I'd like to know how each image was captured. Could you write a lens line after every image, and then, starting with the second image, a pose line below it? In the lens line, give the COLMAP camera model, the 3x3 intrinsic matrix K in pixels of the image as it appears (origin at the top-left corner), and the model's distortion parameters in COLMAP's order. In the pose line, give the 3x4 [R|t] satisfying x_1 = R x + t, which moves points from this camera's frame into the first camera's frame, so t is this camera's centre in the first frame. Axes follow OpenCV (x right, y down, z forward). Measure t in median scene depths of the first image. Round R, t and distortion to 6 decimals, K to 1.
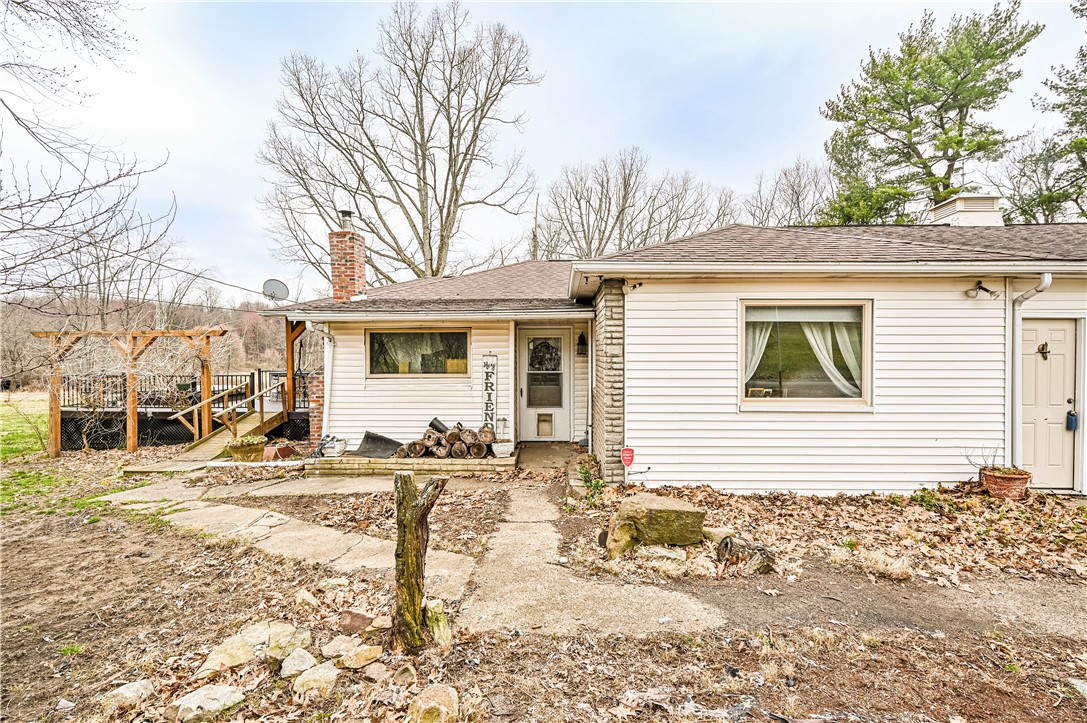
lens RADIAL K [[496.0, 0, 543.5], [0, 496.0, 361.5], [0, 0, 1]] dist [-0.000763, -0.000256]
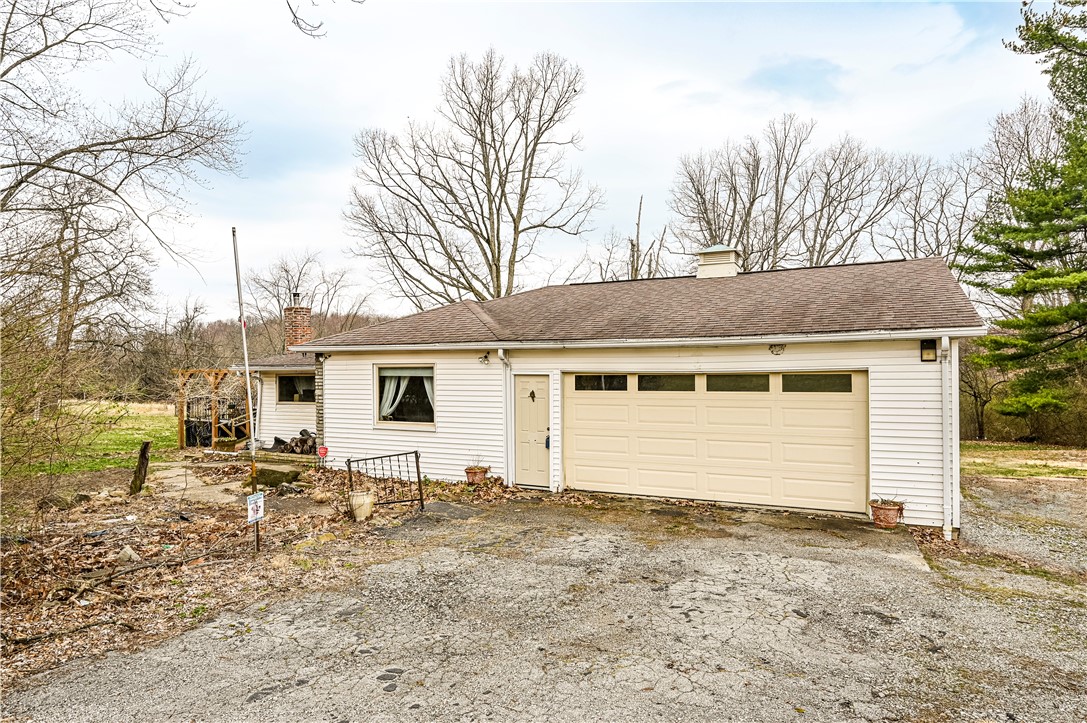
lens RADIAL K [[633.5, 0, 543.5], [0, 633.5, 361.5], [0, 0, 1]] dist [0.003517, 0.000352]
pose [[0.913632, -0.011306, -0.406385, 1.400764], [0.003480, 0.999794, -0.019991, -0.066964], [0.406527, 0.016850, 0.913483, -0.598848]]
